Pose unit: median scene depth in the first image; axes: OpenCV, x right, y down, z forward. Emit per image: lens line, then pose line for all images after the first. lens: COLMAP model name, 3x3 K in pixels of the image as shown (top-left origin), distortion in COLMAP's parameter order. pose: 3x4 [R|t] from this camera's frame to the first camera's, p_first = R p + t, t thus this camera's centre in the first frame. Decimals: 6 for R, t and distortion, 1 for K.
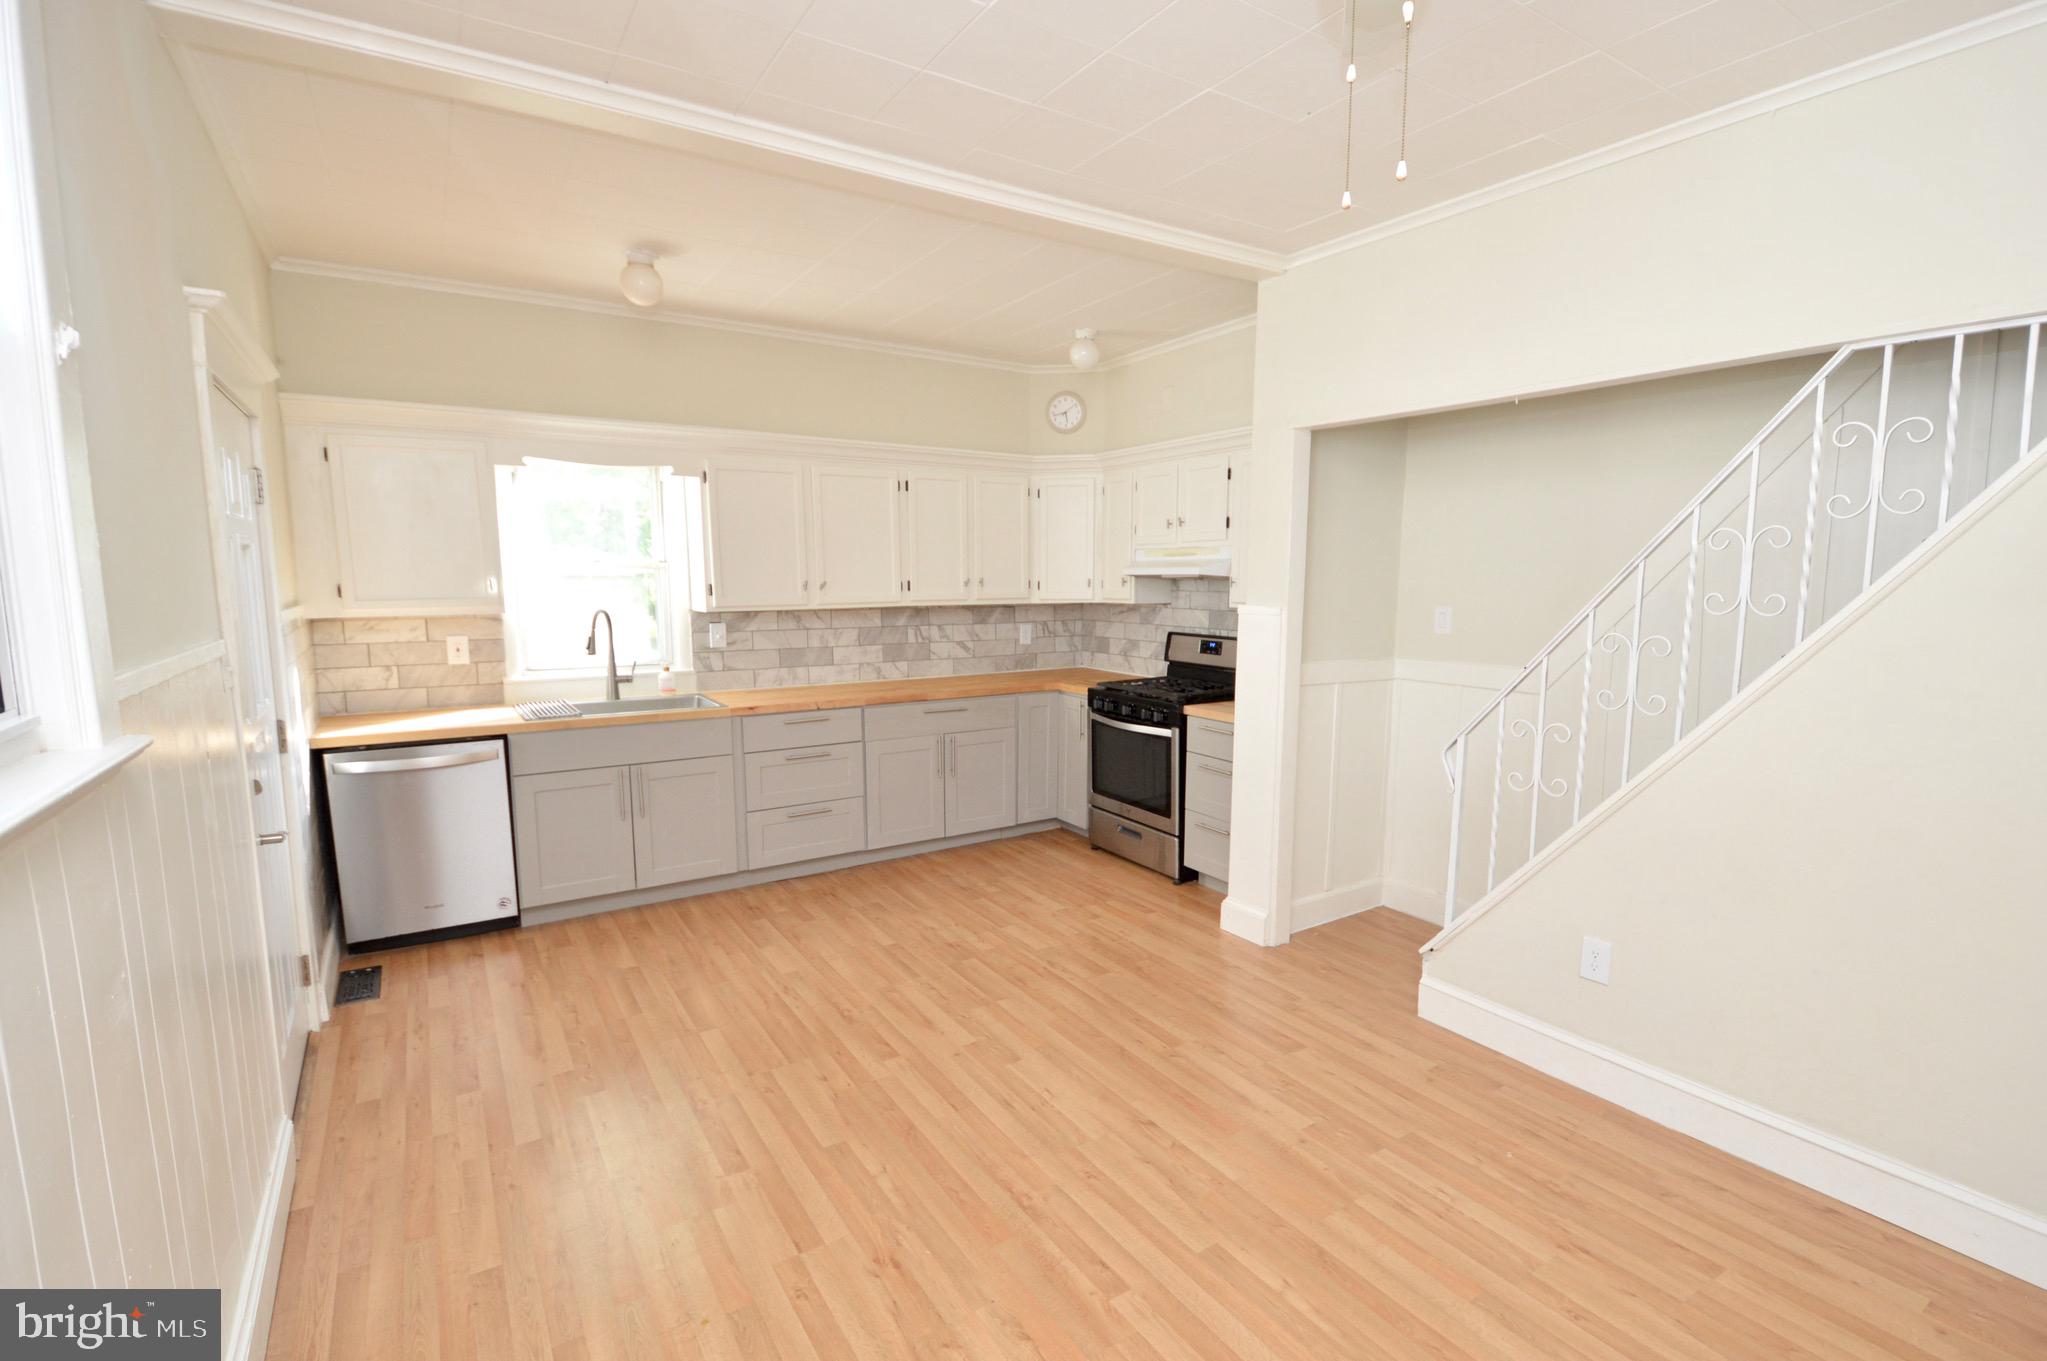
lens RADIAL K [[912.7, 0, 1020.3], [0, 912.7, 683.0], [0, 0, 1]] dist [0.020467, -0.021907]
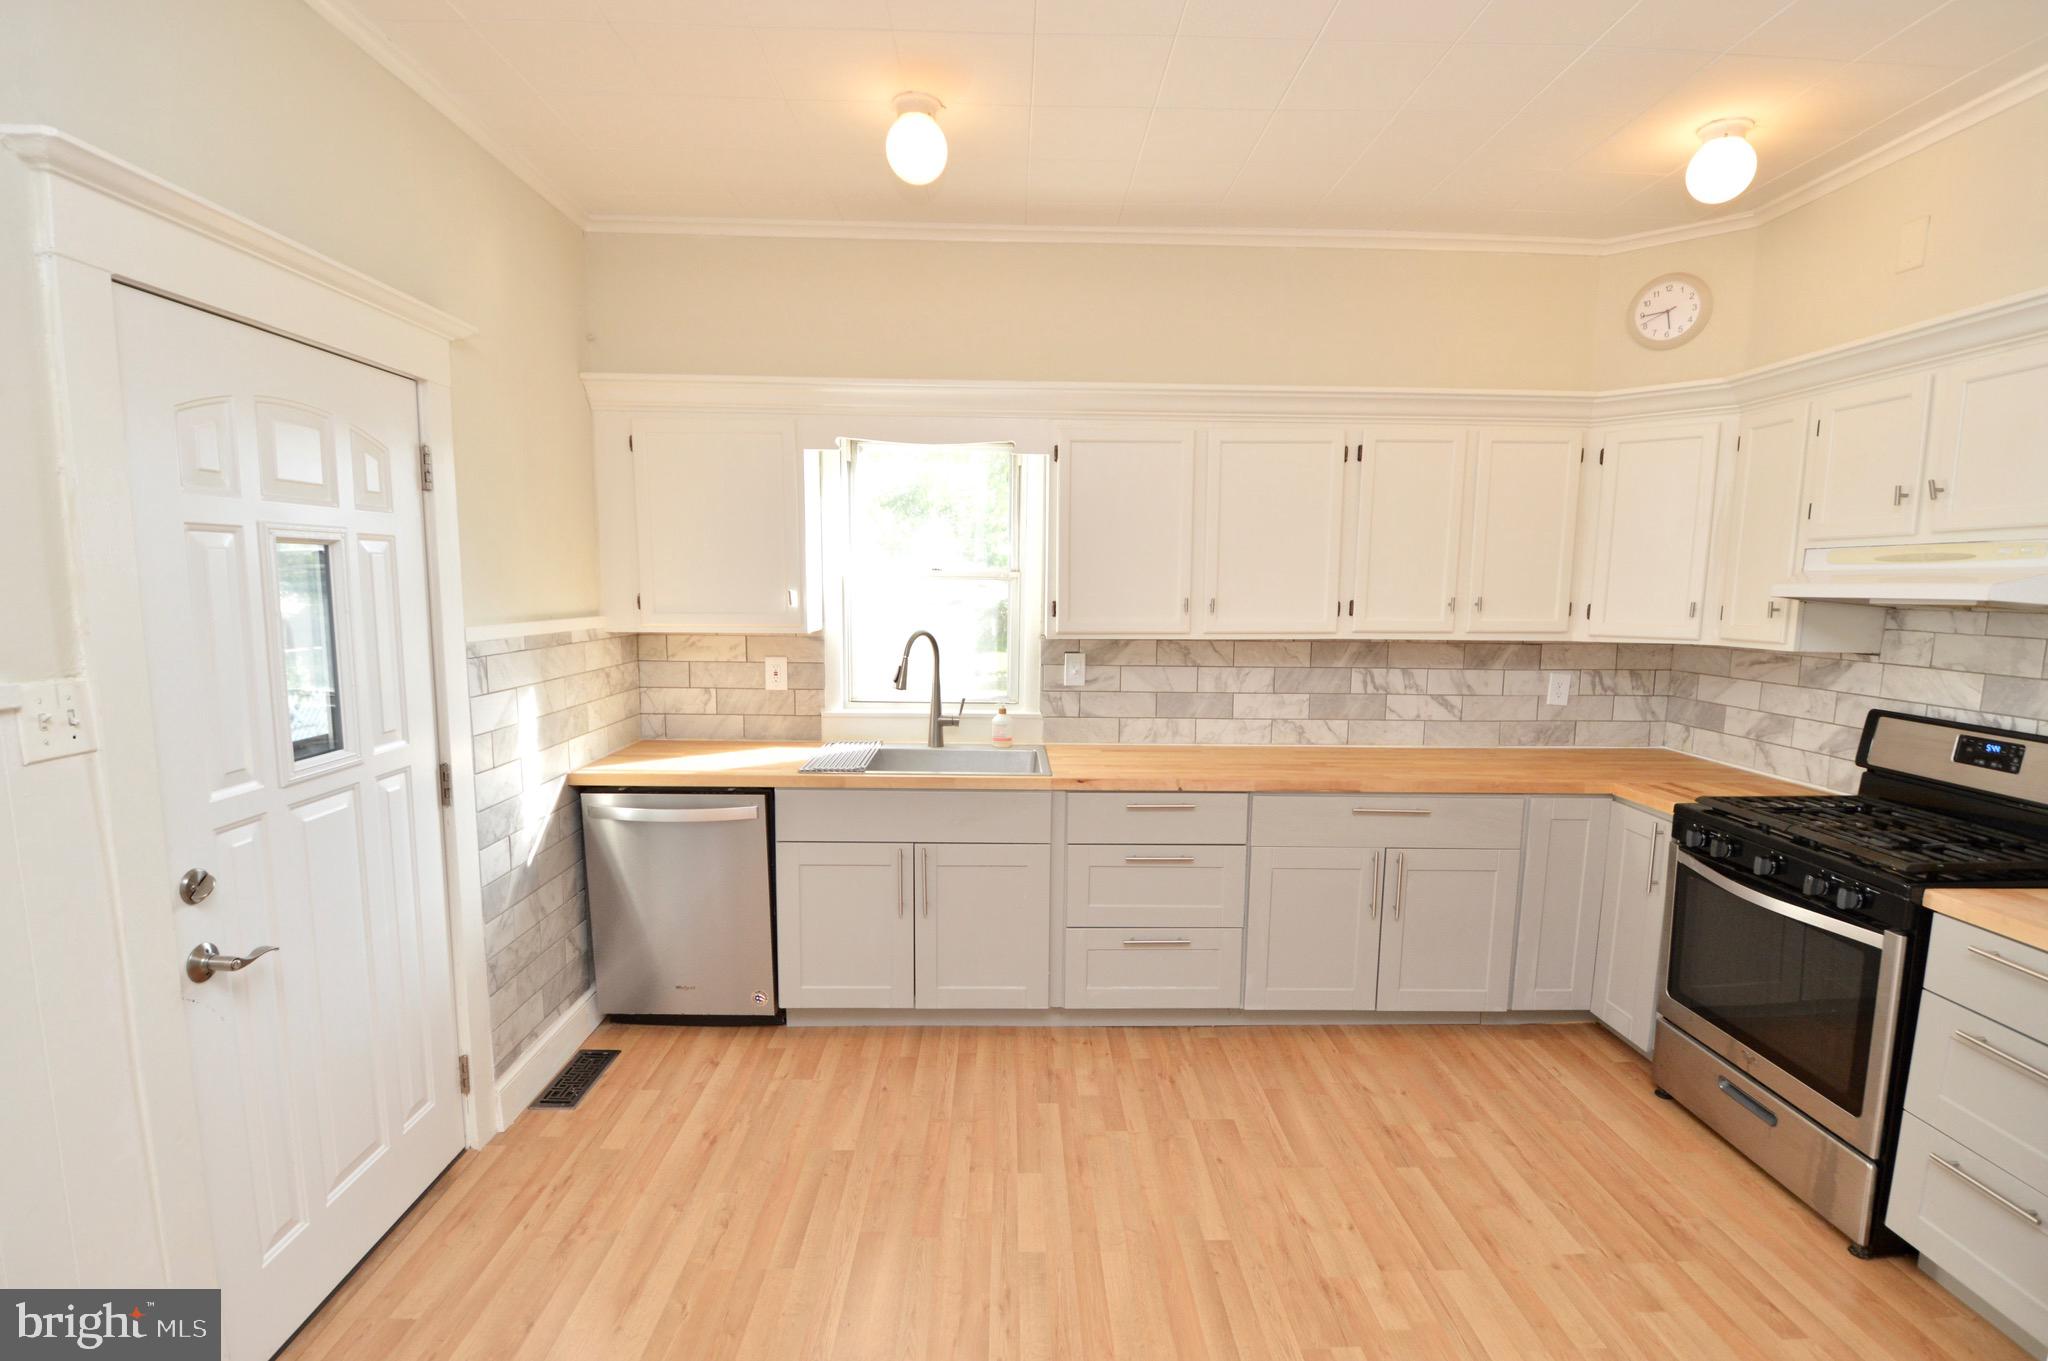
lens RADIAL K [[1005.2, 0, 963.5], [0, 1005.2, 712.0], [0, 0, 1]] dist [0.025905, -0.032086]
pose [[0.857286, 0.074065, -0.509486, 0.013219], [-0.072185, 0.997115, 0.023491, -0.032353], [0.509756, 0.016639, 0.860158, 0.265189]]
